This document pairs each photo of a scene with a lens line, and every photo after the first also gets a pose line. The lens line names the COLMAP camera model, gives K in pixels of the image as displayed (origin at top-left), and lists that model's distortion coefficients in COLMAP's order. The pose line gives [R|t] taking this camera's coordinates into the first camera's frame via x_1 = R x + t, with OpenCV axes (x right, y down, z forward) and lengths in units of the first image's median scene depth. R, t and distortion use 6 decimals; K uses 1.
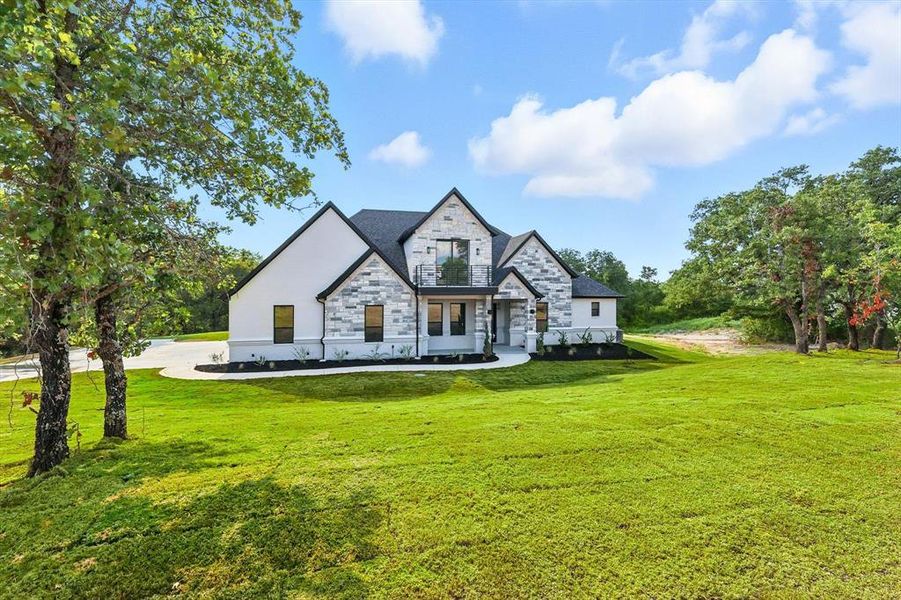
lens RADIAL K [[396.7, 0, 449.4], [0, 396.7, 288.3], [0, 0, 1]] dist [-0.005728, -0.000261]
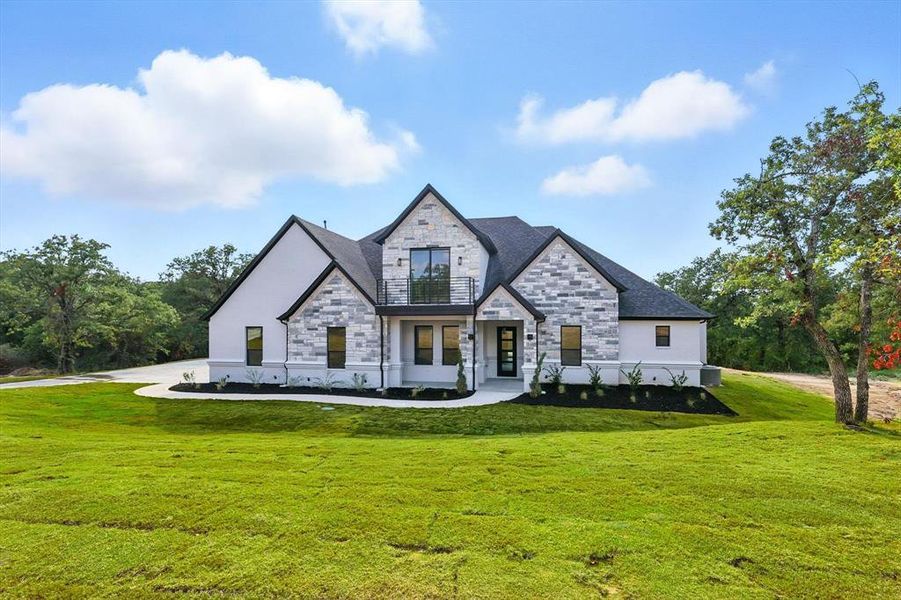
lens RADIAL K [[435.9, 0, 454.7], [0, 435.9, 314.3], [0, 0, 1]] dist [0.005105, -0.000283]
pose [[0.916336, -0.006871, -0.400351, 0.418042], [0.007581, 0.999971, 0.000190, 0.014824], [0.400338, -0.003209, 0.916362, 0.196883]]
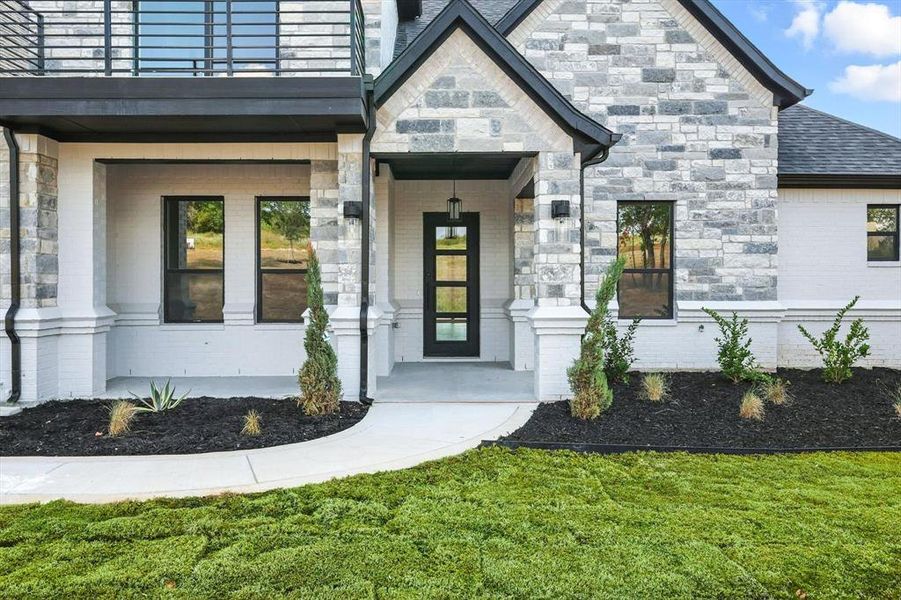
lens RADIAL K [[694.9, 0, 451.2], [0, 694.9, 274.2], [0, 0, 1]] dist [0.002952, -0.000178]
pose [[0.979159, -0.006191, -0.202999, 0.232953], [0.005892, 0.999980, -0.002074, 0.096109], [0.203008, 0.000835, 0.979177, 0.633224]]
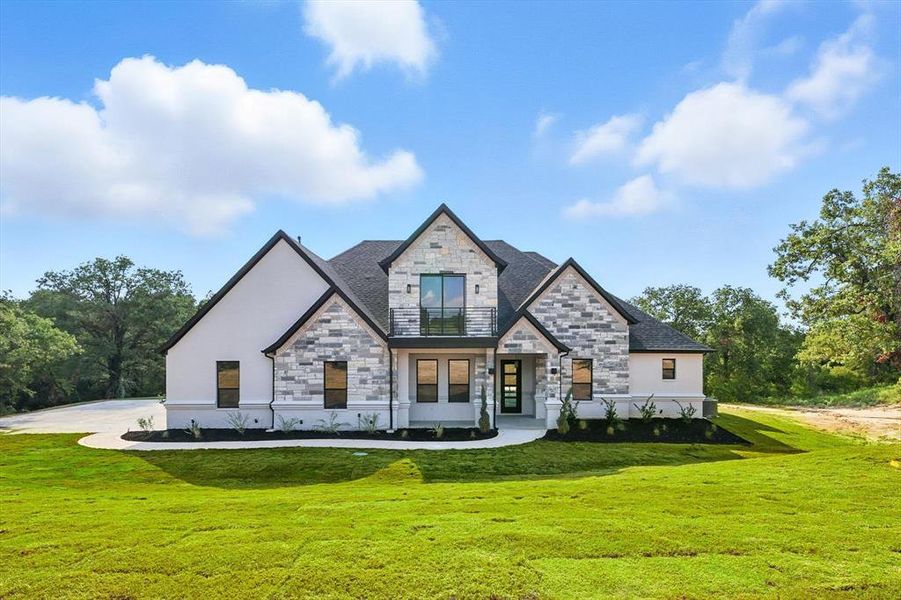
lens RADIAL K [[495.0, 0, 456.9], [0, 495.0, 343.9], [0, 0, 1]] dist [-0.002097, 0.003230]
pose [[0.977635, -0.004001, -0.210272, 0.231182], [0.004476, 0.999988, 0.001786, 0.007429], [0.210263, -0.002687, 0.977641, 0.096437]]
